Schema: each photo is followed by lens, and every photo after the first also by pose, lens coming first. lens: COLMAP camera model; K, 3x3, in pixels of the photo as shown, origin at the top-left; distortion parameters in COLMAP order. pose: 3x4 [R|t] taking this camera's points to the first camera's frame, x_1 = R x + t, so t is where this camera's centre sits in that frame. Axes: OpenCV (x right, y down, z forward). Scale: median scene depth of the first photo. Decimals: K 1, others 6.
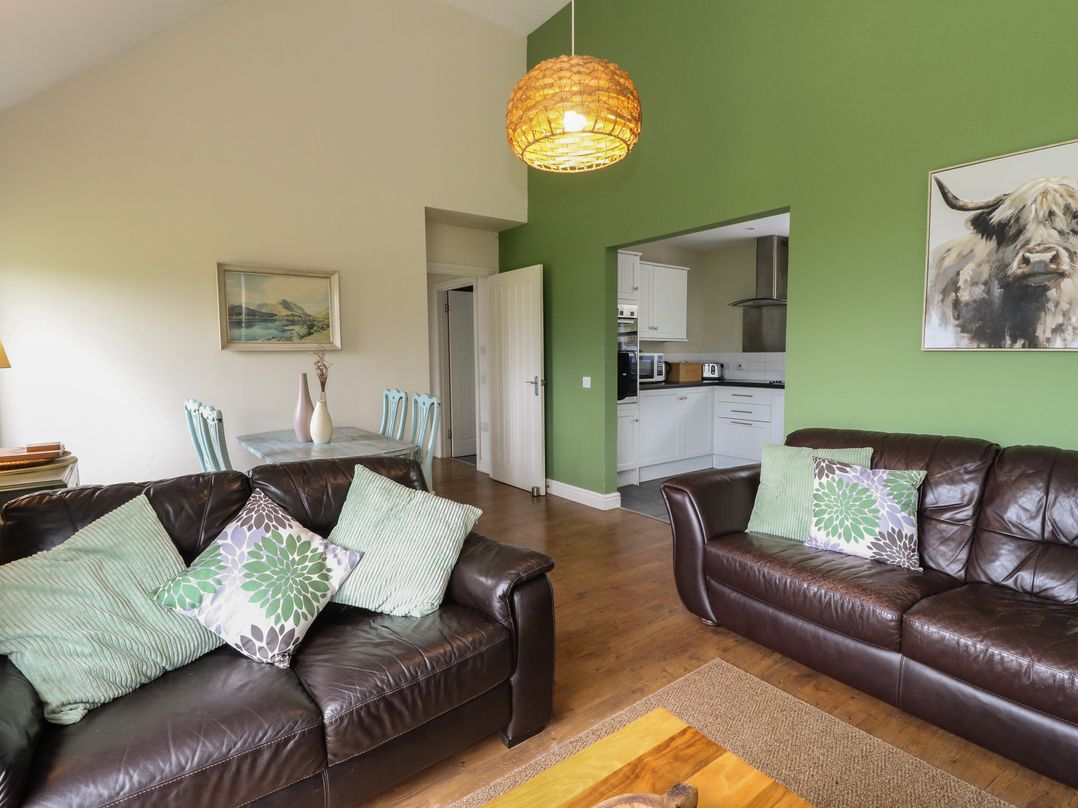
lens RADIAL K [[575.3, 0, 539.7], [0, 575.3, 403.1], [0, 0, 1]] dist [-0.000456, -0.009321]
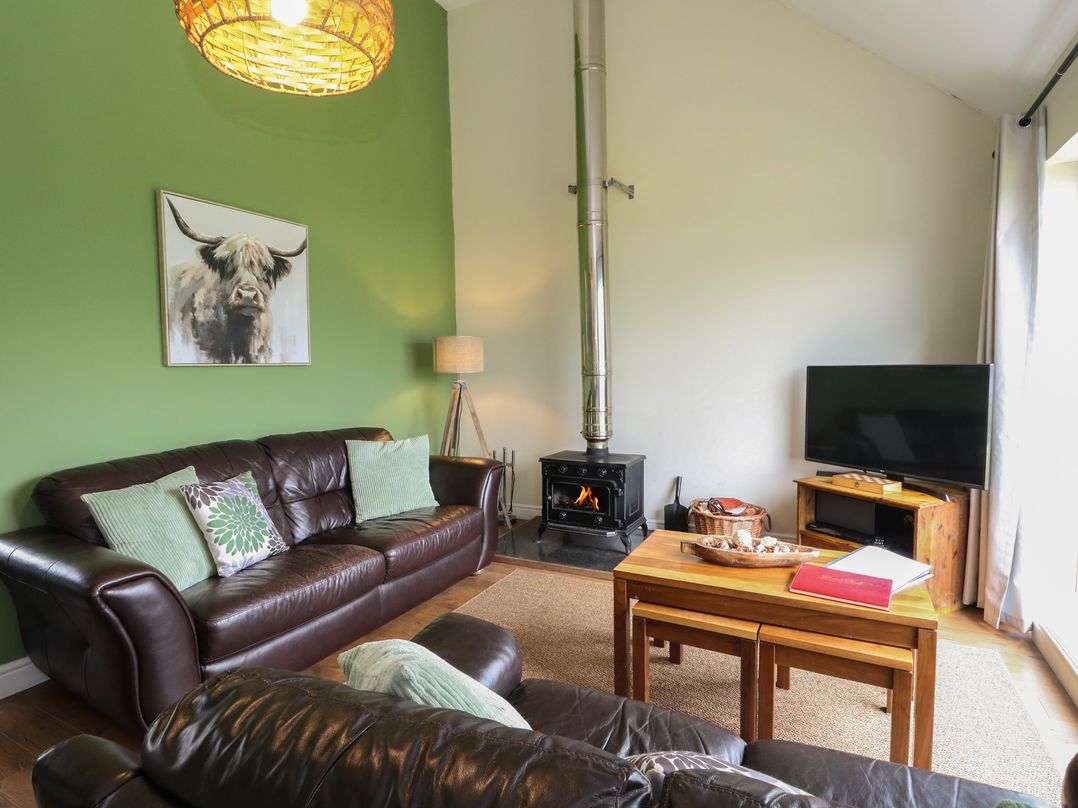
lens RADIAL K [[575.3, 0, 542.3], [0, 575.3, 406.3], [0, 0, 1]] dist [-0.000456, -0.009321]
pose [[-0.434442, -0.055399, 0.898994, -0.586624], [0.096230, 0.989539, 0.107482, -0.073584], [-0.895544, 0.133205, -0.424566, 0.941652]]
